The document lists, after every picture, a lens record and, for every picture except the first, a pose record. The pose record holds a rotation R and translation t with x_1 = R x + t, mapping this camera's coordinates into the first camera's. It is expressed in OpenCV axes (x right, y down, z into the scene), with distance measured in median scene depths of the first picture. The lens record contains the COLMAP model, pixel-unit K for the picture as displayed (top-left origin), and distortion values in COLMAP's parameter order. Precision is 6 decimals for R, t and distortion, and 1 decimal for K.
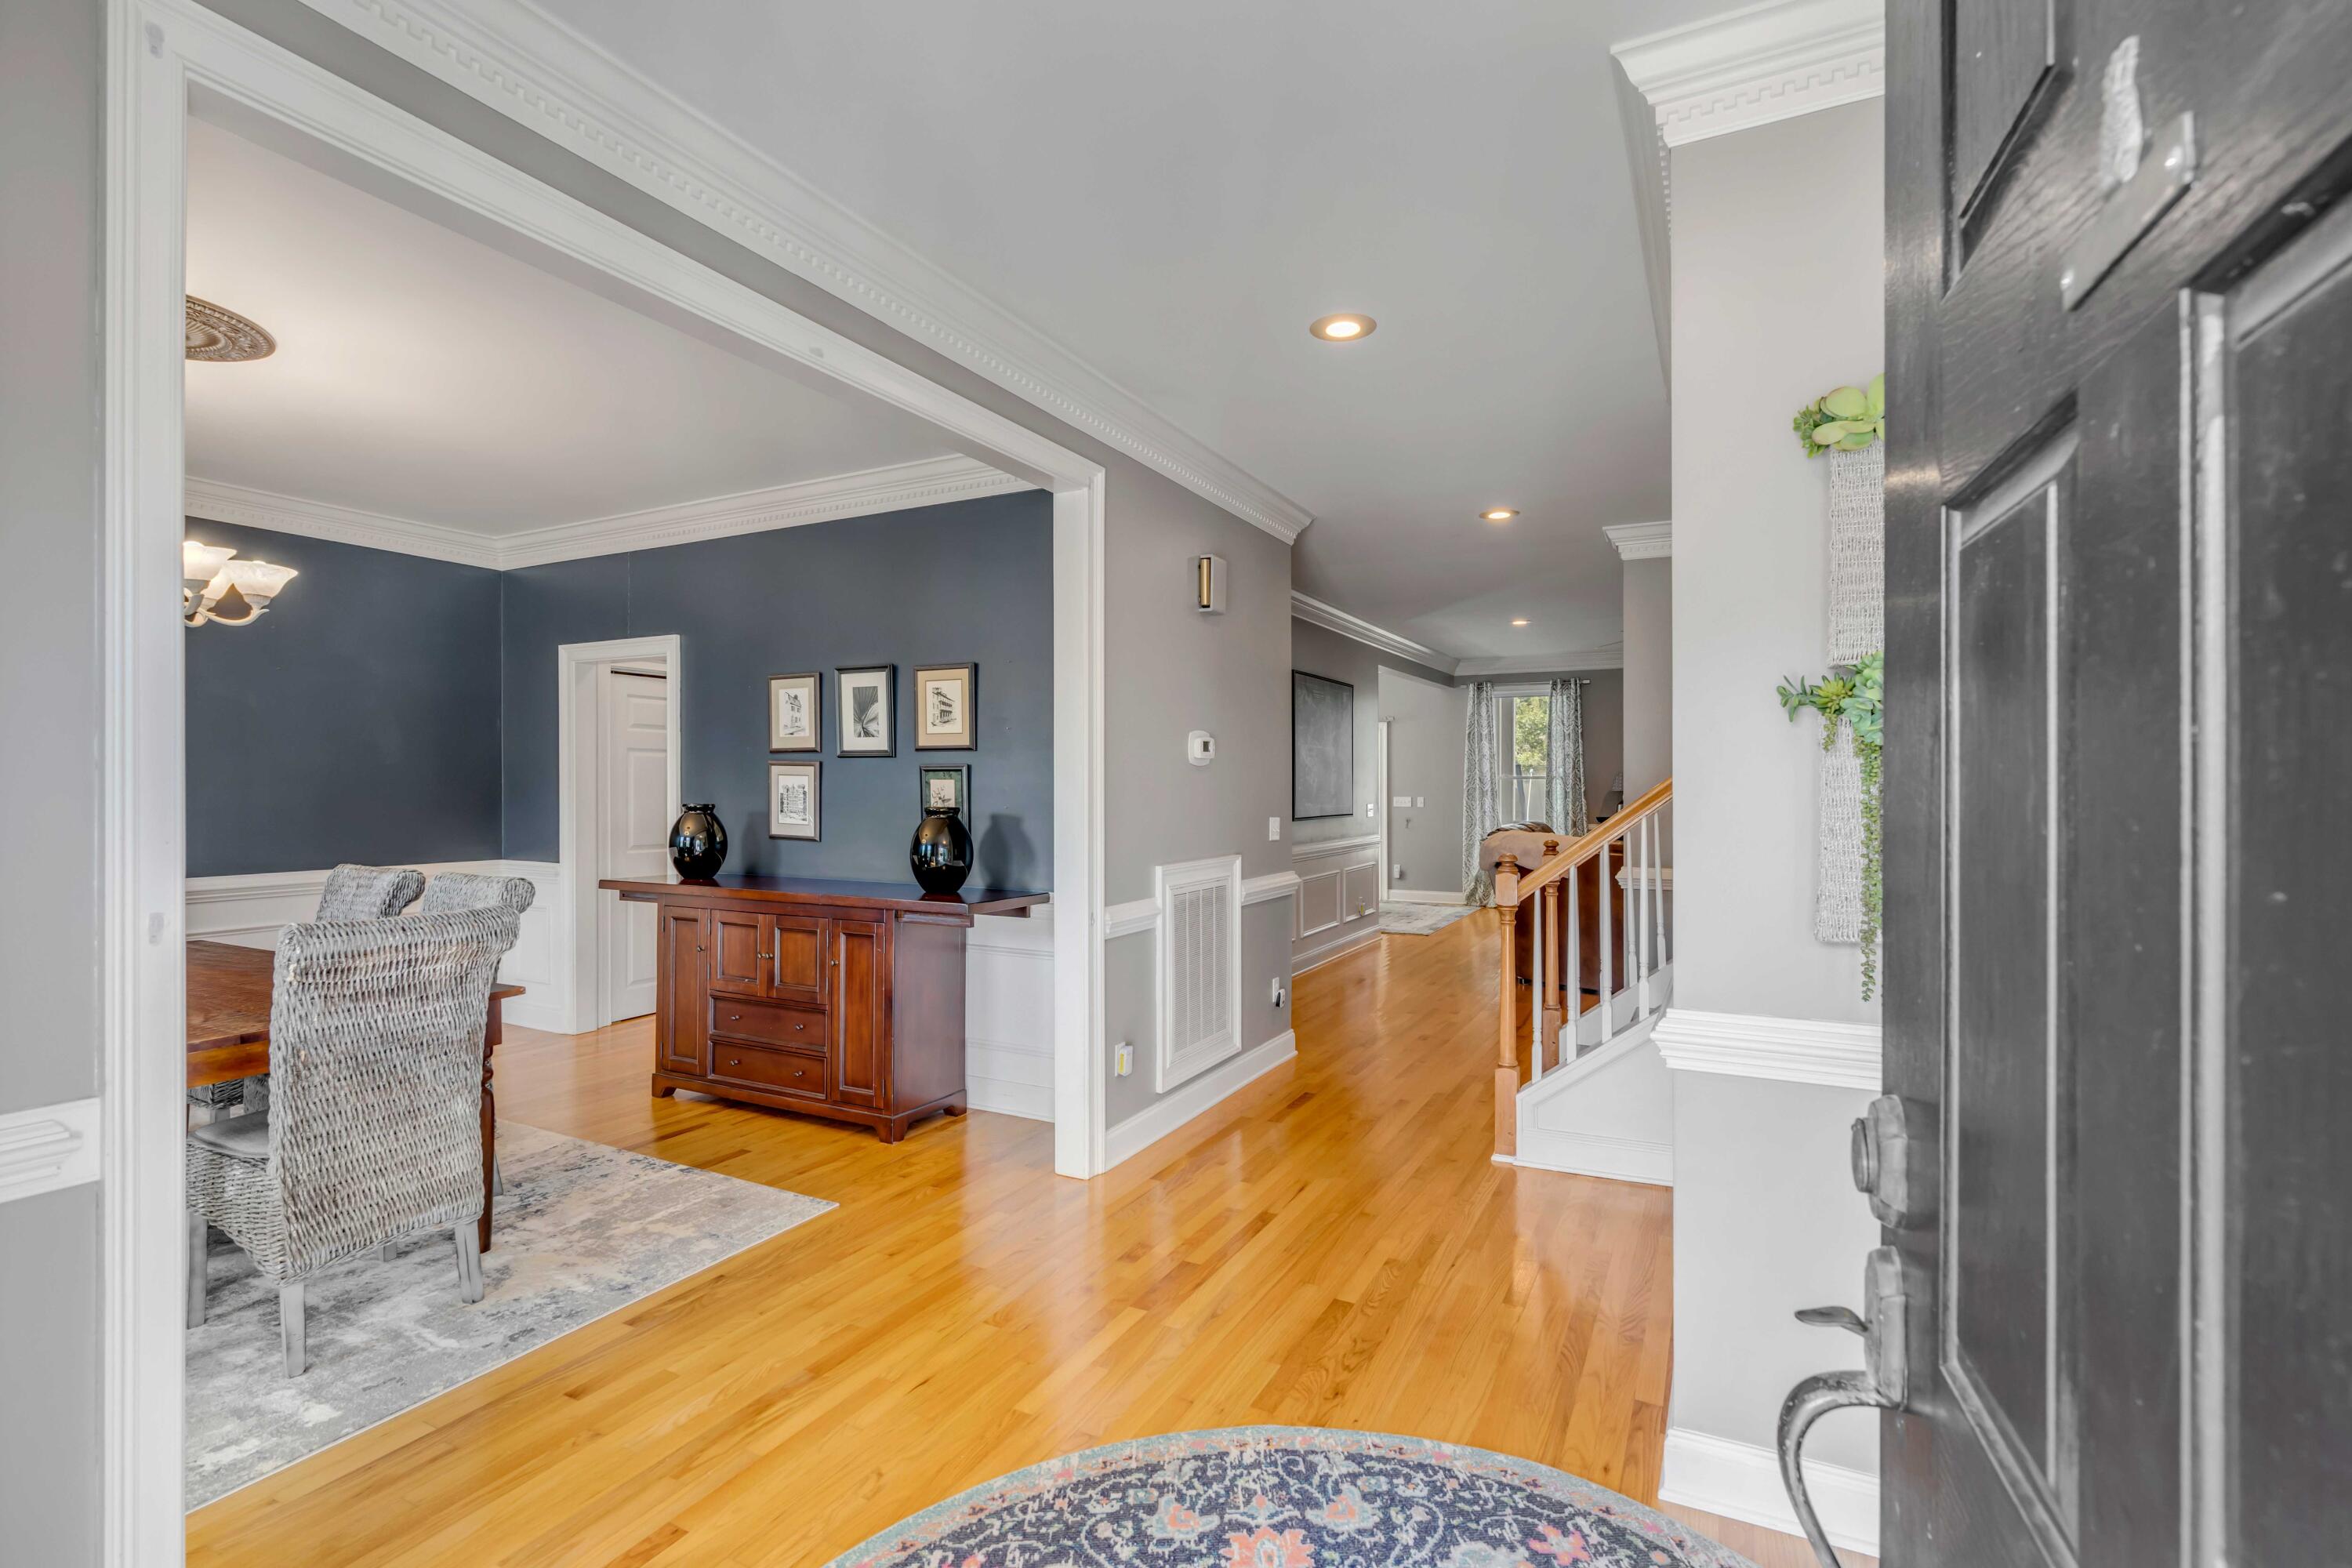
lens RADIAL K [[1071.4, 0, 1173.1], [0, 1071.4, 788.5], [0, 0, 1]] dist [-0.008782, 0.001610]
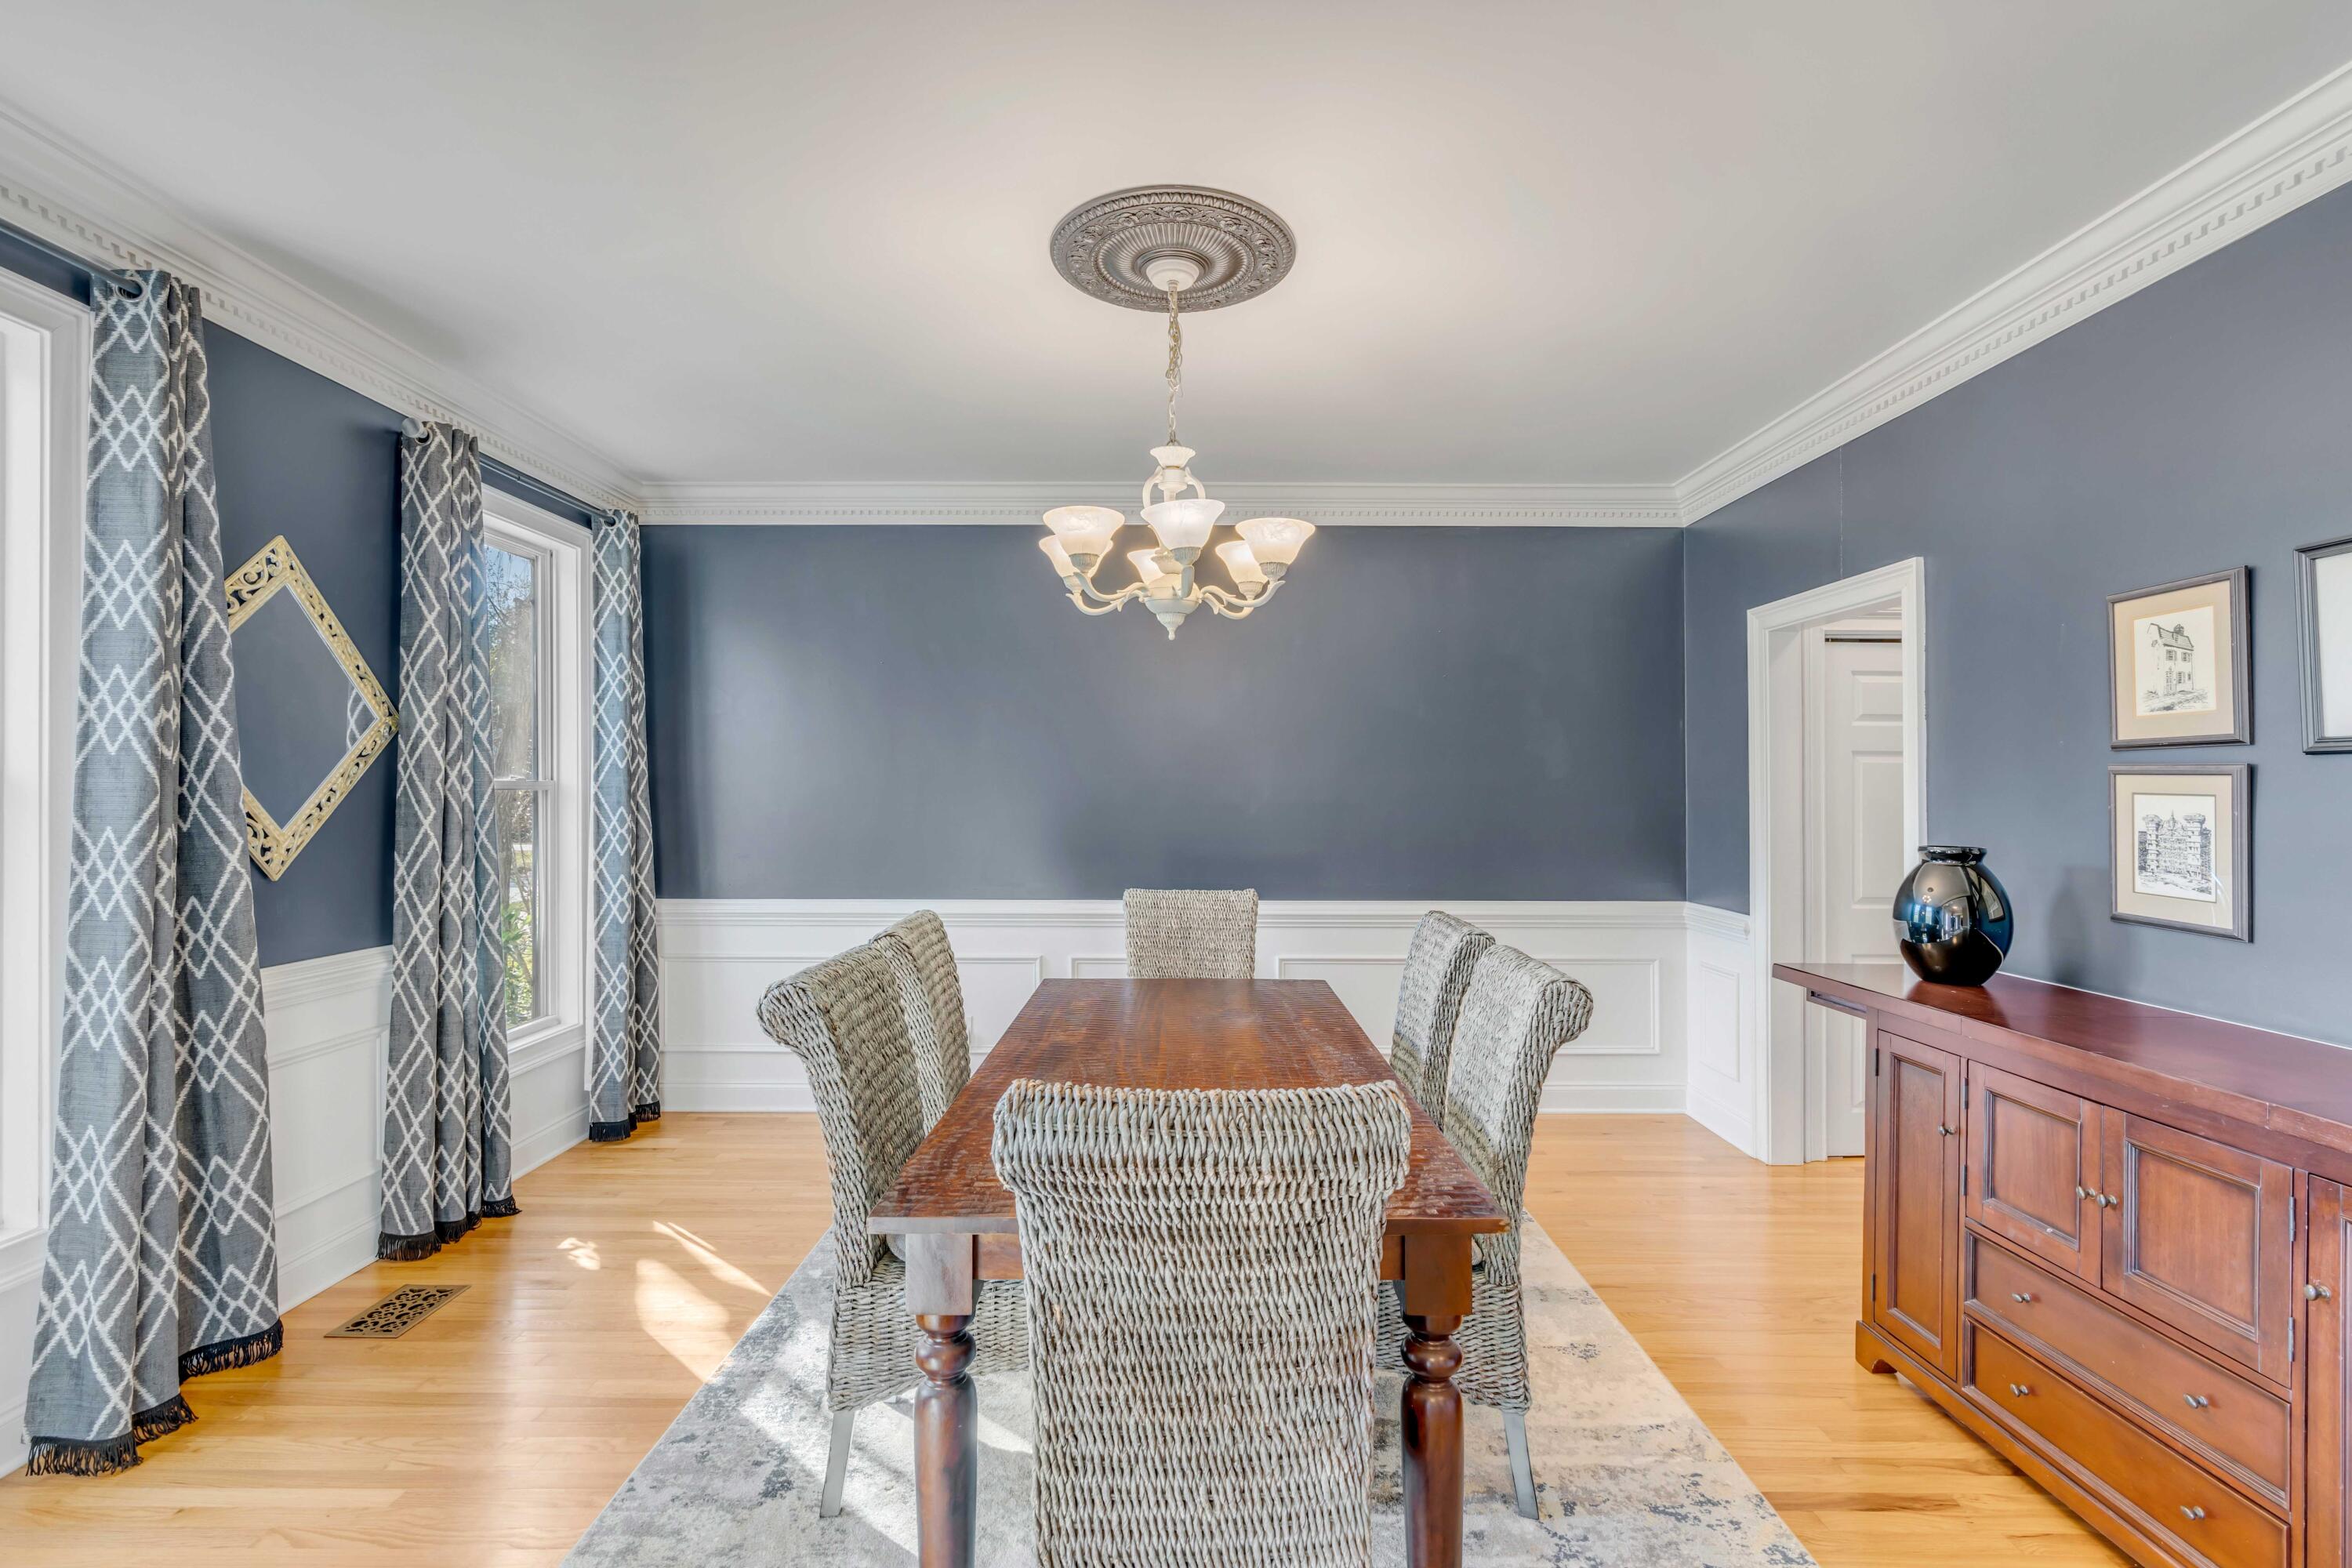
lens RADIAL K [[1071.4, 0, 1176.3], [0, 1071.4, 783.4], [0, 0, 1]] dist [-0.008782, 0.001610]
pose [[0.465366, -0.007666, -0.885085, -0.145098], [-0.004820, 0.999926, -0.011195, -0.010090], [0.885105, 0.009476, 0.465295, 0.395379]]
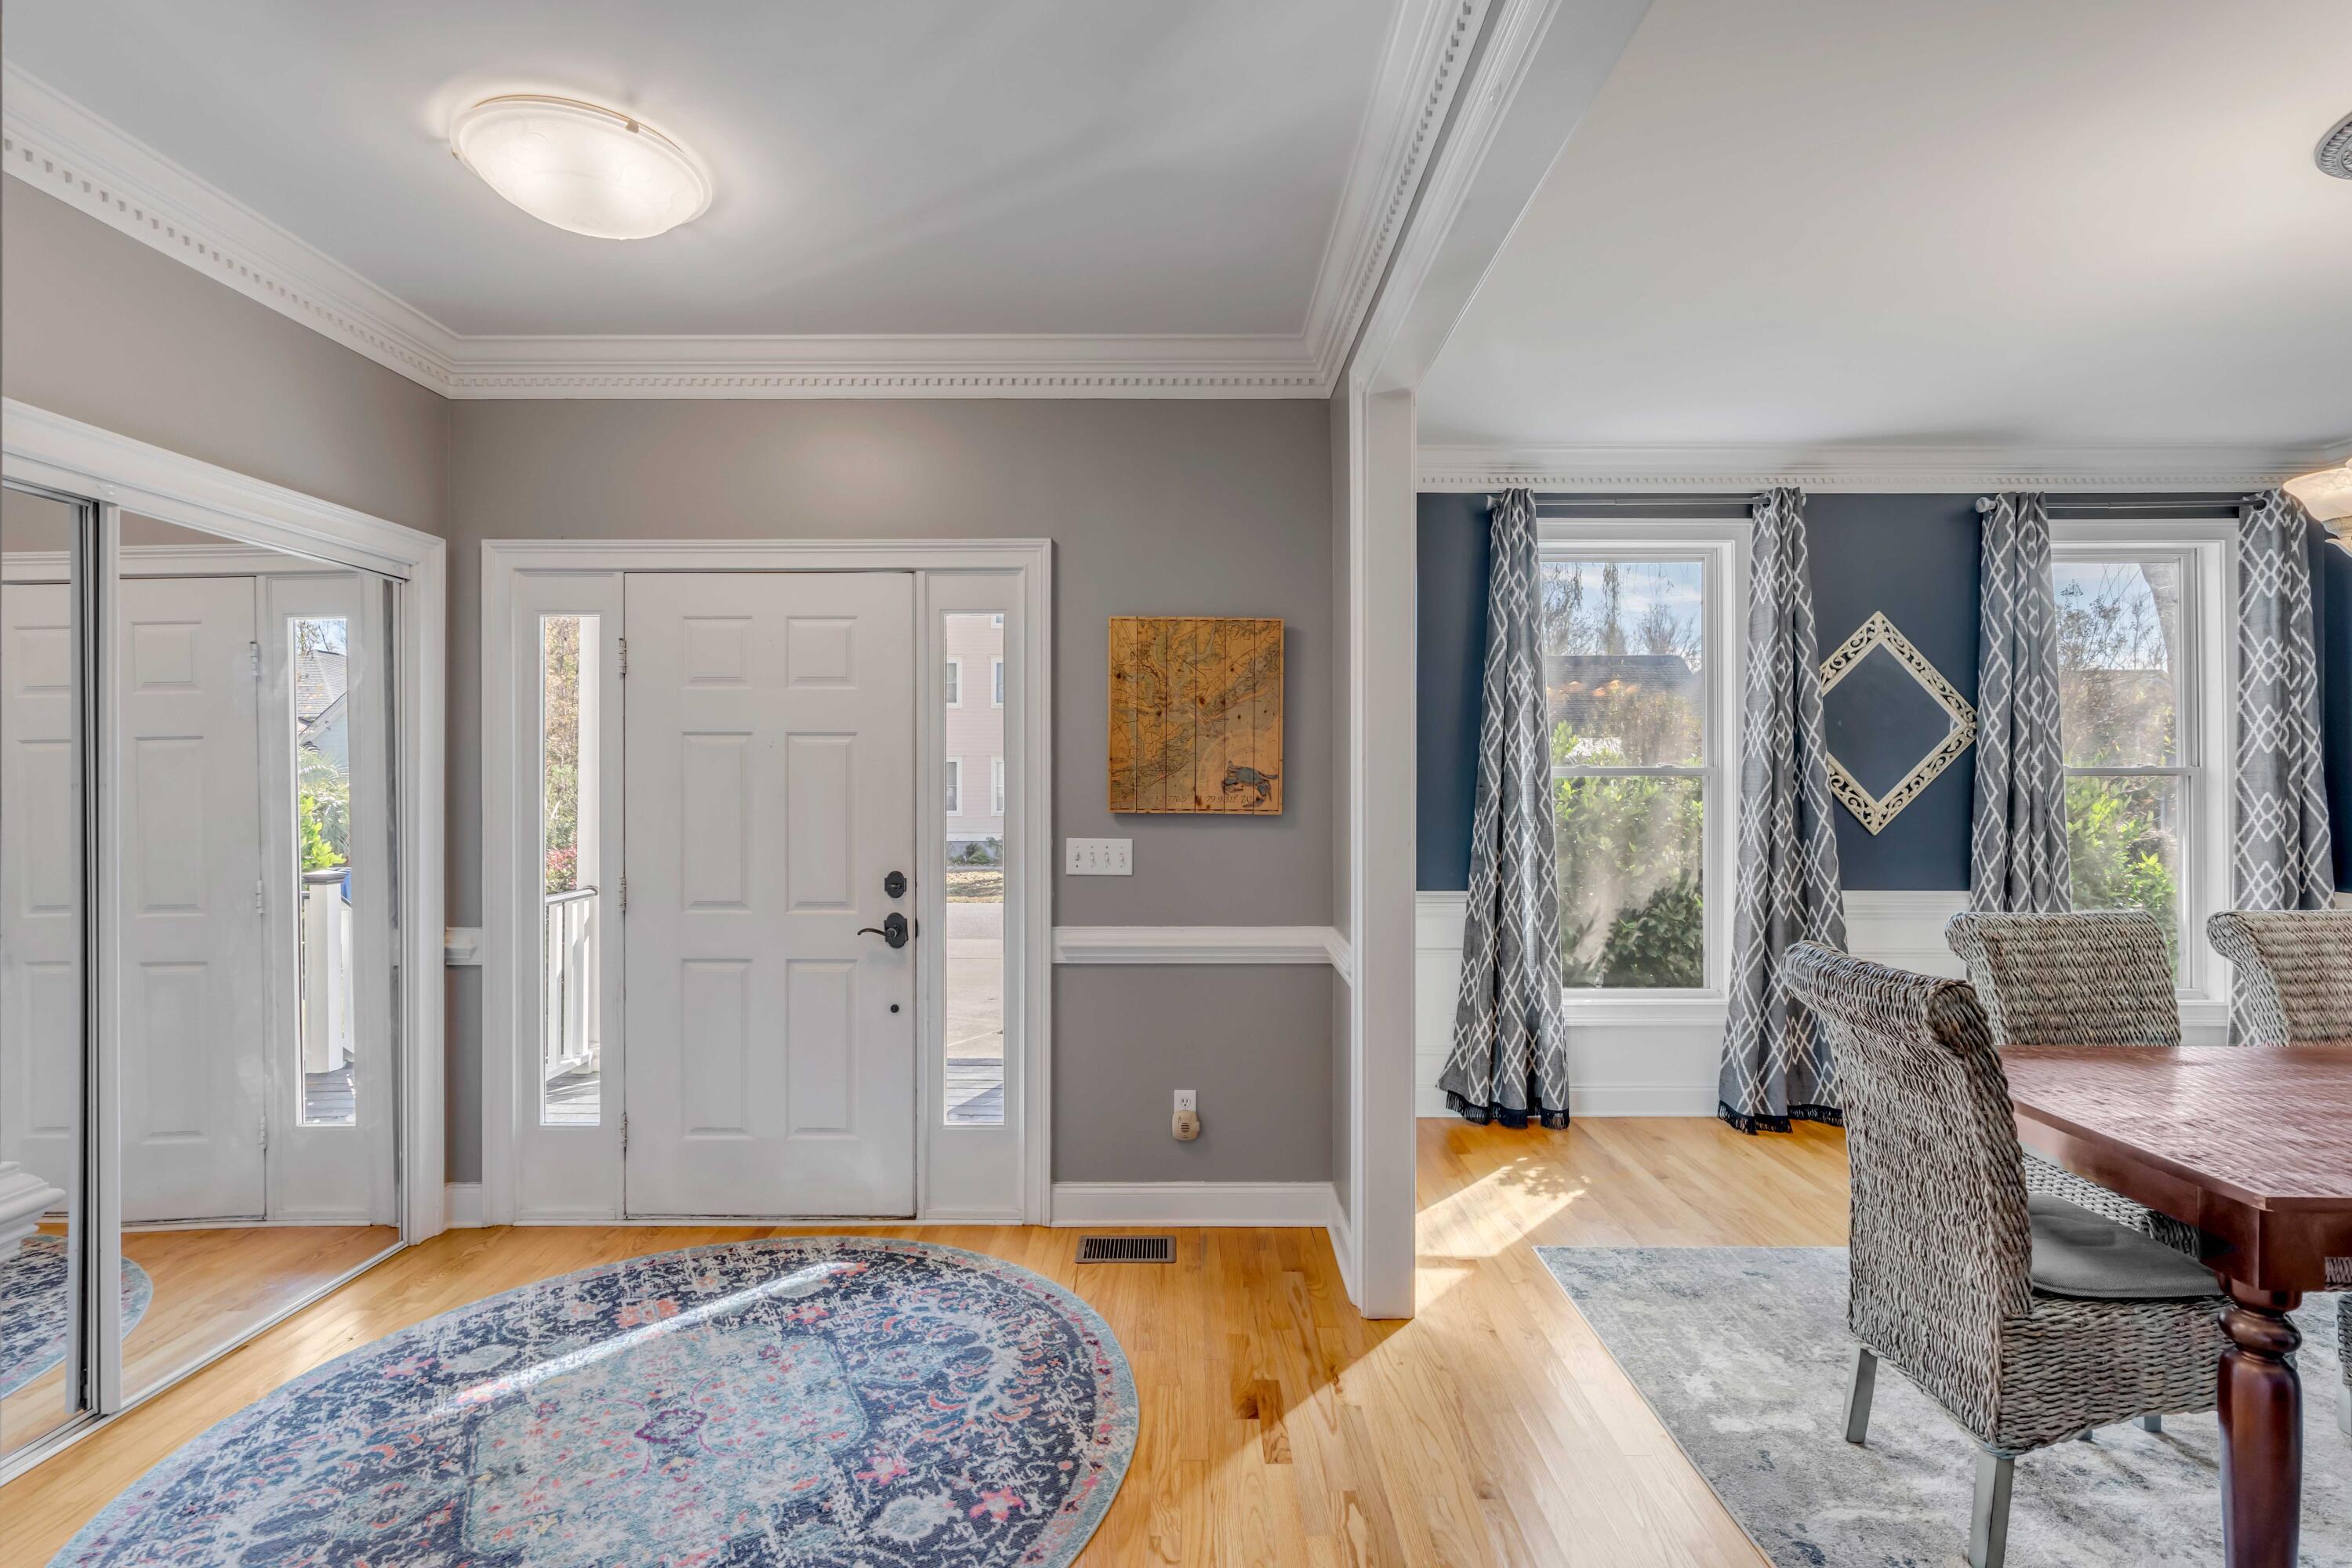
lens RADIAL K [[1071.4, 0, 1176.9], [0, 1071.4, 780.6], [0, 0, 1]] dist [-0.008782, 0.001610]
pose [[-0.887886, 0.001338, -0.460062, 0.058128], [-0.001754, 0.999979, 0.006294, -0.011956], [0.460061, 0.006396, -0.887864, 0.776625]]
